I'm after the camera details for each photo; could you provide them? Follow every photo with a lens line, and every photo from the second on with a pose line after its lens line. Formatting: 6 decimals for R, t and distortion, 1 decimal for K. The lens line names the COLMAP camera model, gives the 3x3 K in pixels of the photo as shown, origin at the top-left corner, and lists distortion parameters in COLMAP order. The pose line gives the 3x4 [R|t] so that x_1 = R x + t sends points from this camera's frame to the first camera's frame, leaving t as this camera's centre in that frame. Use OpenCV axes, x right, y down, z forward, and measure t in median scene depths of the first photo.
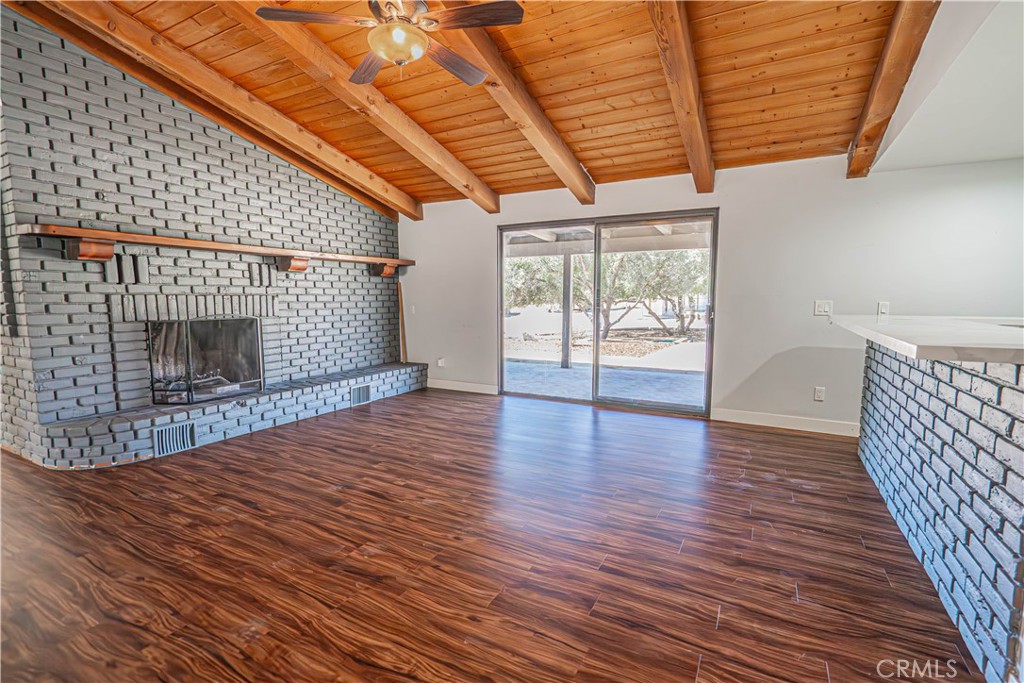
lens RADIAL K [[469.1, 0, 519.0], [0, 469.1, 340.7], [0, 0, 1]] dist [-0.002352, -0.000007]
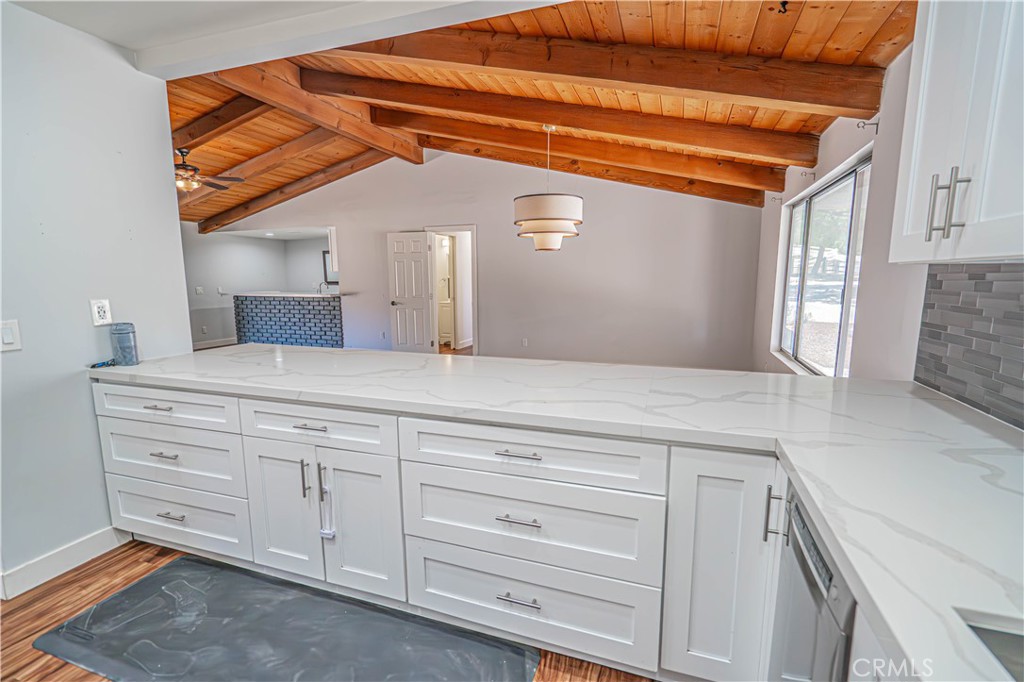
lens RADIAL K [[466.5, 0, 512.0], [0, 466.5, 341.0], [0, 0, 1]] dist [0.002460, 0.000349]
pose [[-0.153311, -0.134580, 0.978971, -1.693707], [0.095340, 0.984047, 0.150208, -0.025463], [-0.983568, 0.116364, -0.138034, -0.115716]]
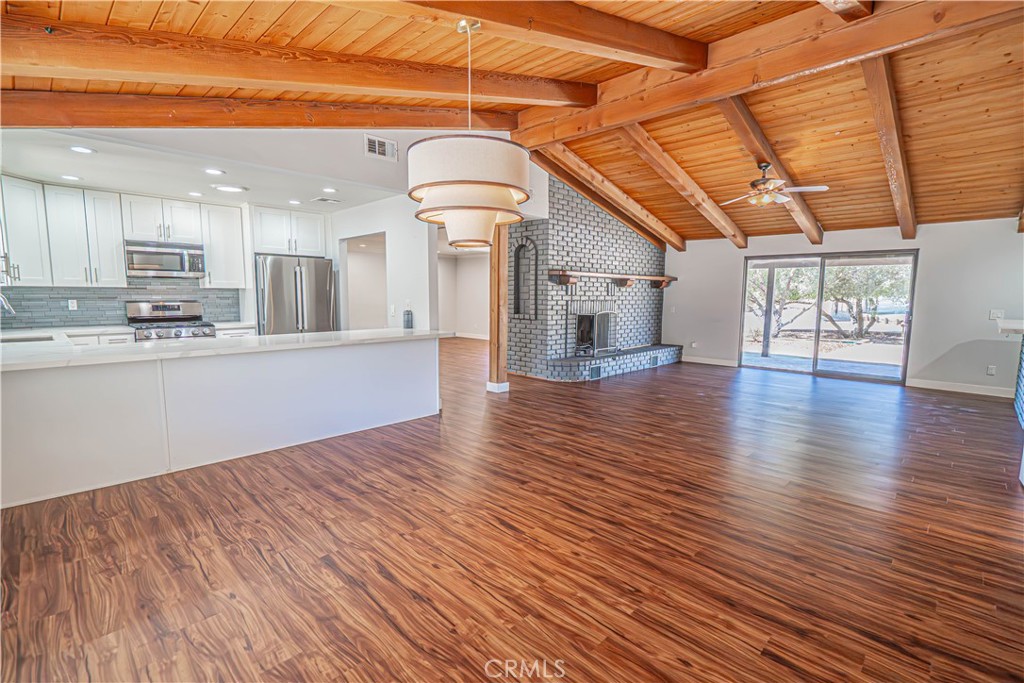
lens RADIAL K [[475.4, 0, 513.9], [0, 475.4, 340.8], [0, 0, 1]] dist [-0.003981, 0.000678]
pose [[0.960871, 0.036503, -0.274580, -0.440985], [-0.034988, 0.999333, 0.010417, 0.054379], [0.274777, -0.000402, 0.961508, -0.922656]]
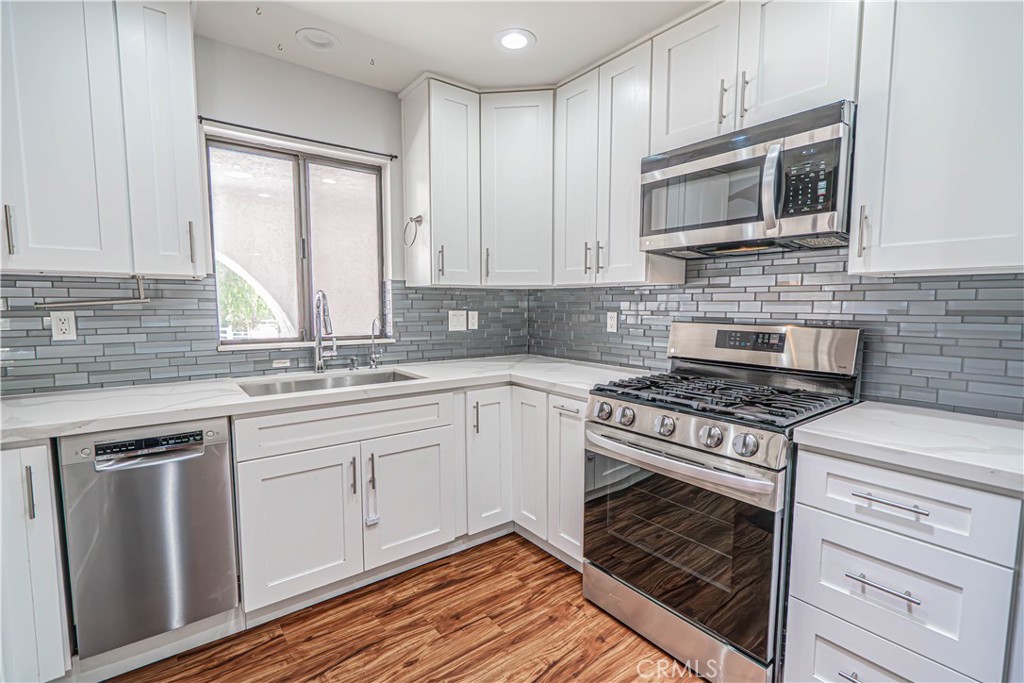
lens RADIAL K [[469.8, 0, 510.0], [0, 469.8, 344.5], [0, 0, 1]] dist [-0.002031, 0.000144]
pose [[-0.413169, 0.084404, -0.906734, -1.291928], [-0.084463, 0.987852, 0.130442, -0.028617], [0.906729, 0.130481, -0.401021, 0.110209]]
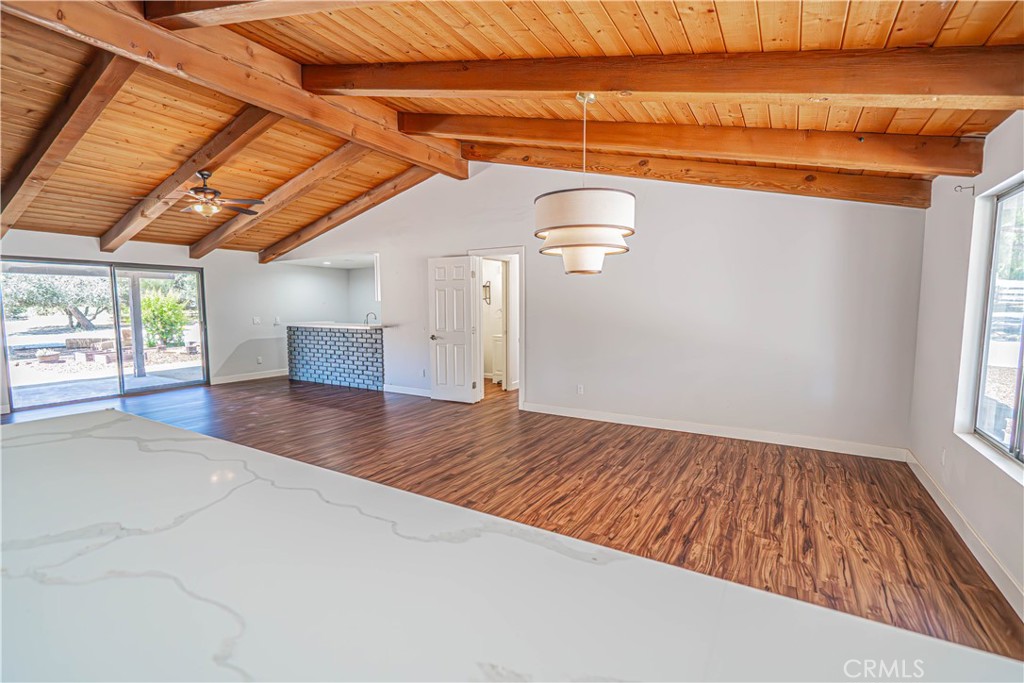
lens RADIAL K [[460.3, 0, 510.4], [0, 460.3, 345.1], [0, 0, 1]] dist [-0.001913, 0.000476]
pose [[0.049246, -0.086699, 0.995017, -1.380995], [0.094430, 0.992167, 0.081777, -0.018762], [-0.994313, 0.089933, 0.057047, -0.280409]]
